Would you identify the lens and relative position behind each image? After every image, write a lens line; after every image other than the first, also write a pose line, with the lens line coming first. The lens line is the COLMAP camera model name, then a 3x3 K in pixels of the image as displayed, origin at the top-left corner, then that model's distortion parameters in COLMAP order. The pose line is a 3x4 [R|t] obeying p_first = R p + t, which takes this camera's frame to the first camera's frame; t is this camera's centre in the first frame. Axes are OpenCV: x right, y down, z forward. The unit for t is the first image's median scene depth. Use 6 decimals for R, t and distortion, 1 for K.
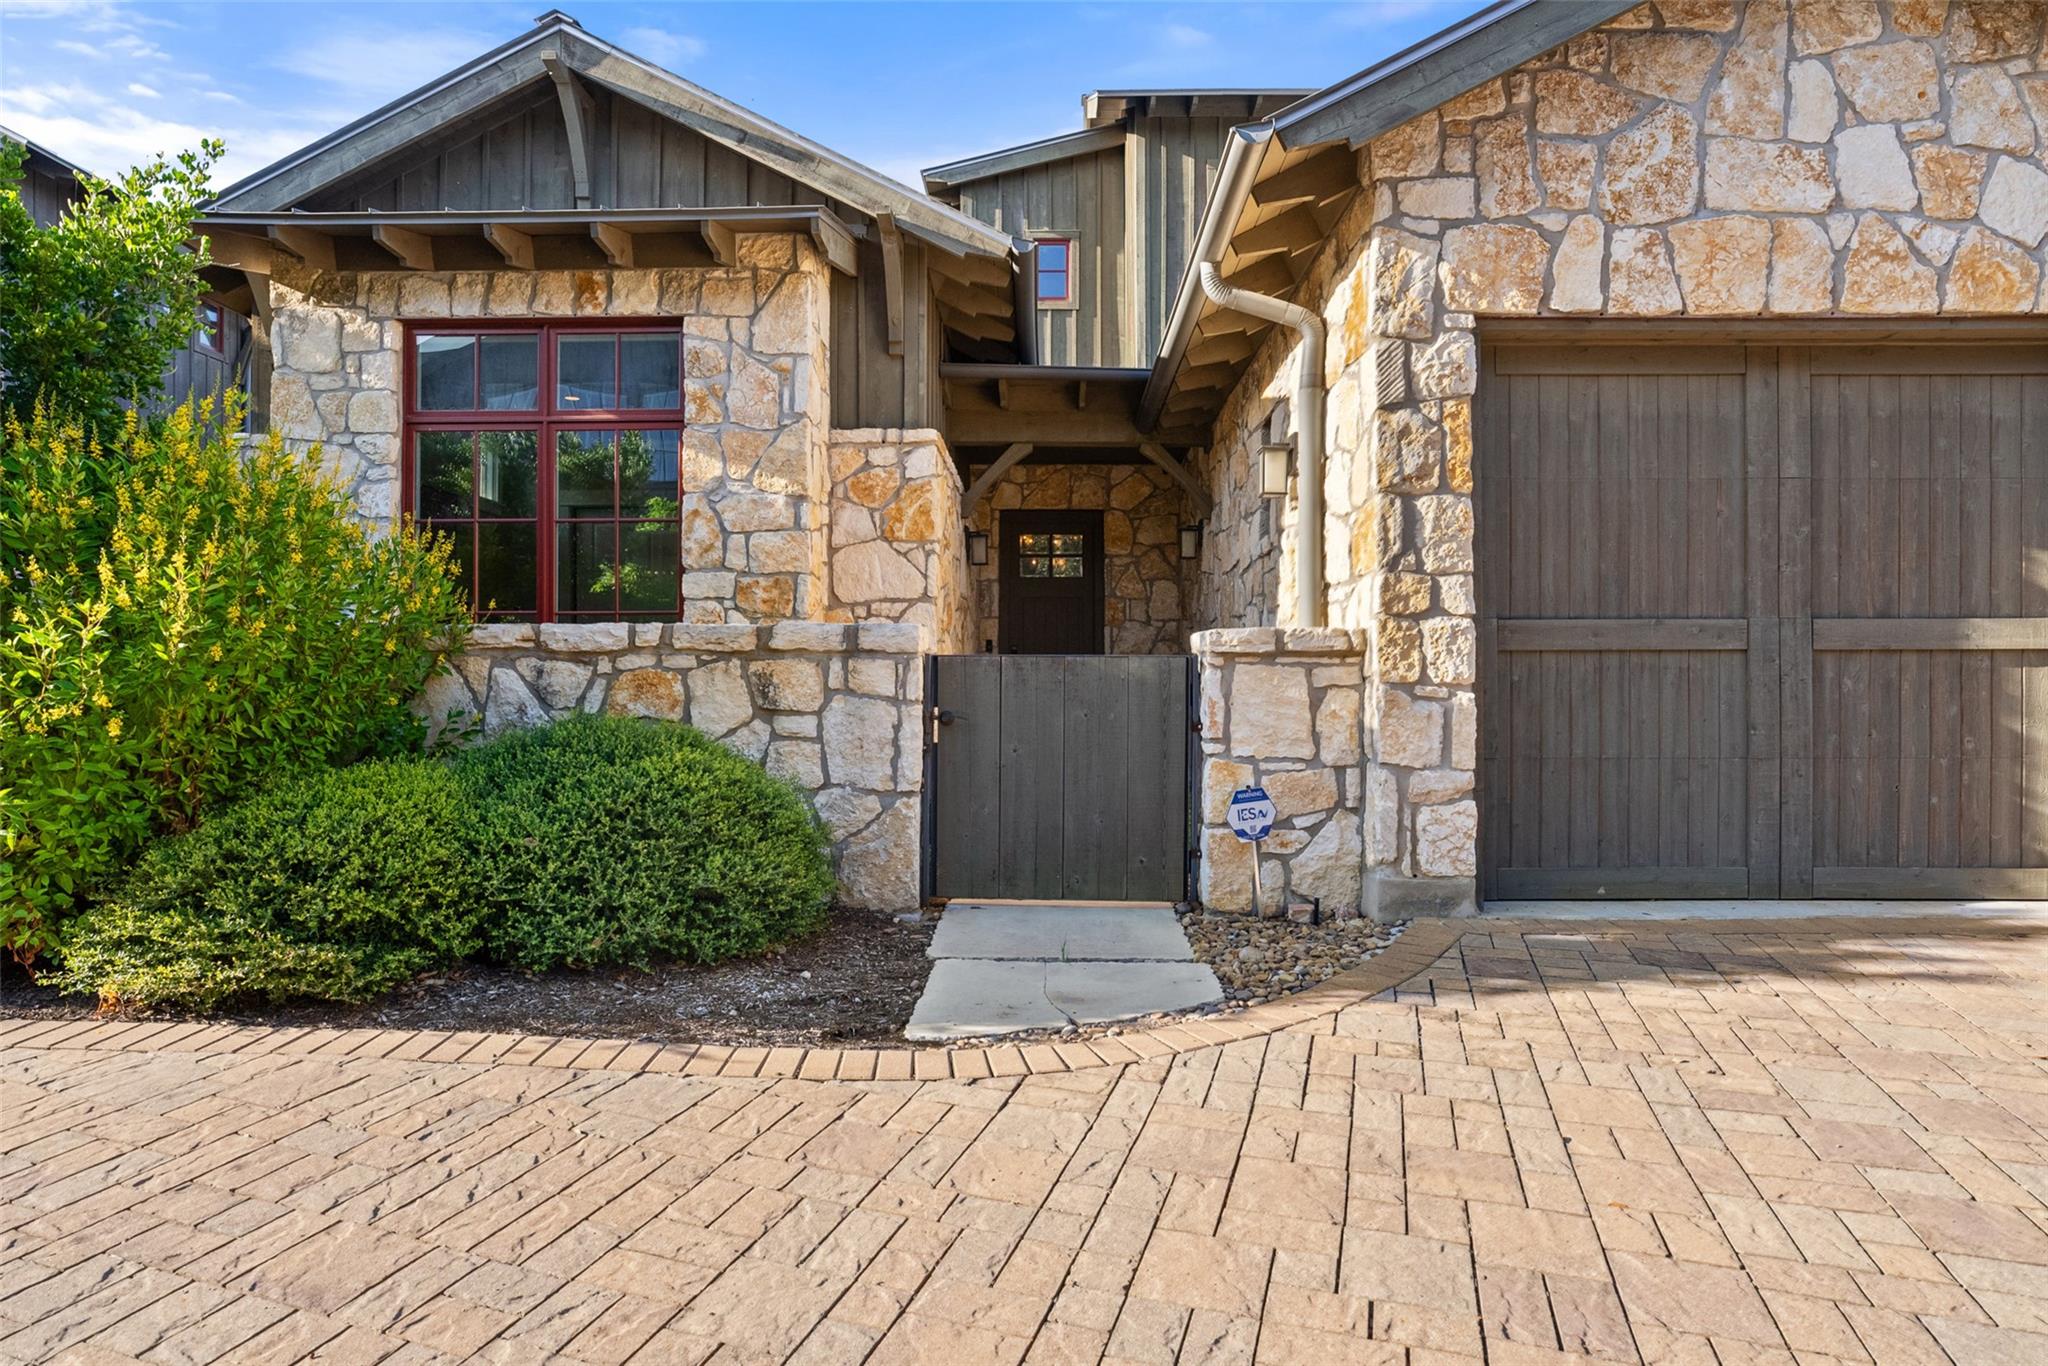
lens RADIAL K [[1125.7, 0, 1024.0], [0, 1125.7, 683.0], [0, 0, 1]] dist [-0.019573, 0.022117]
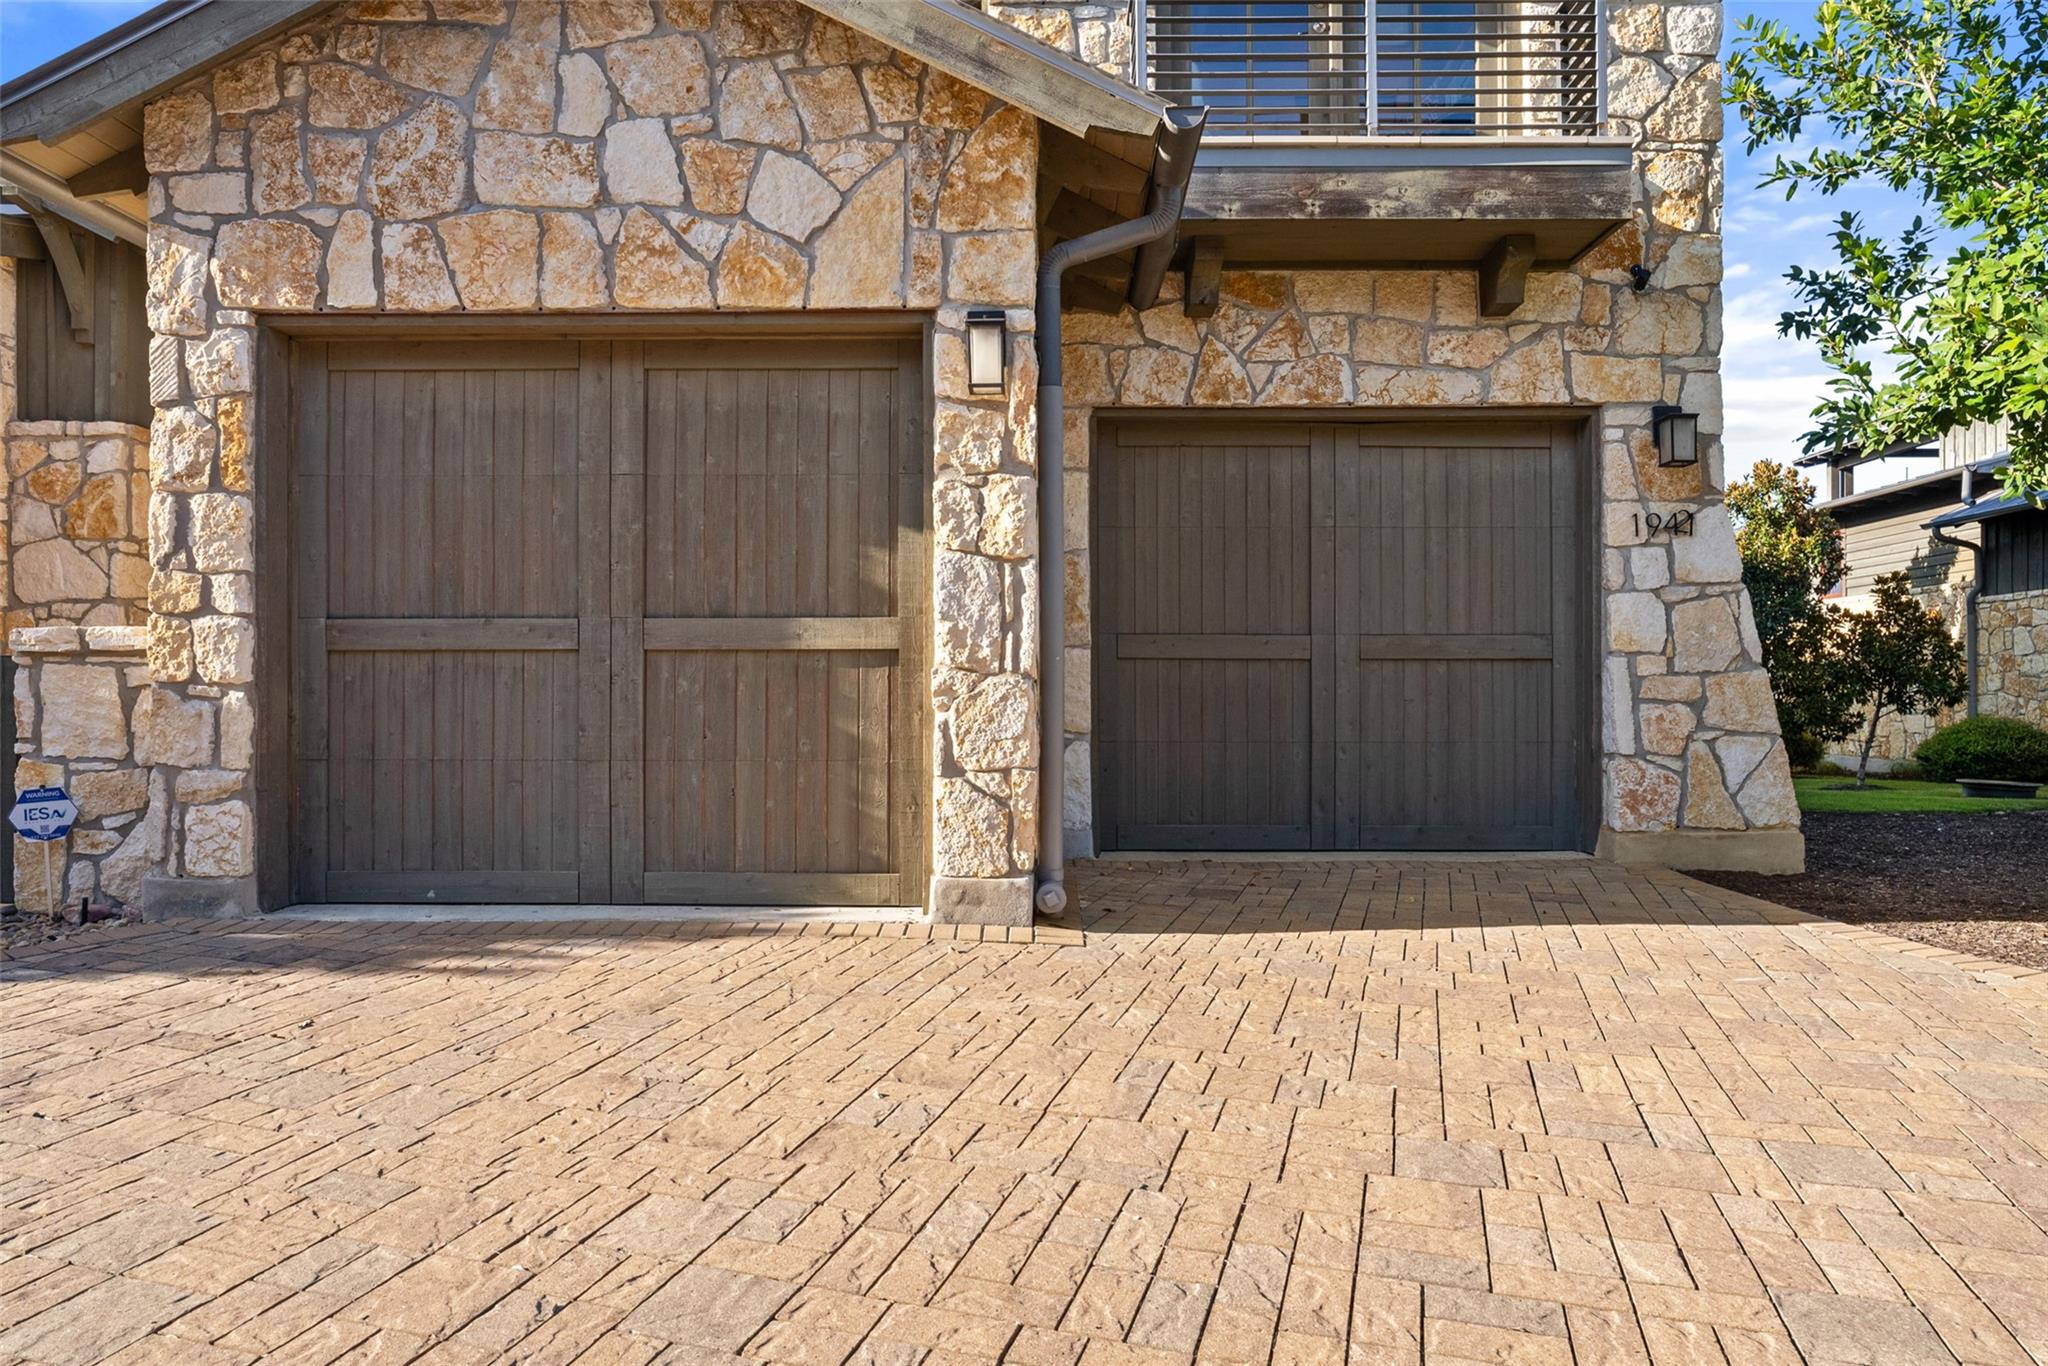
lens RADIAL K [[1292.8, 0, 1024.9], [0, 1292.8, 700.9], [0, 0, 1]] dist [-0.021770, 0.035029]
pose [[0.999778, 0.002149, -0.020959, 1.115094], [-0.002137, 0.999998, 0.000588, 0.014319], [0.020960, -0.000543, 0.999780, -0.126525]]
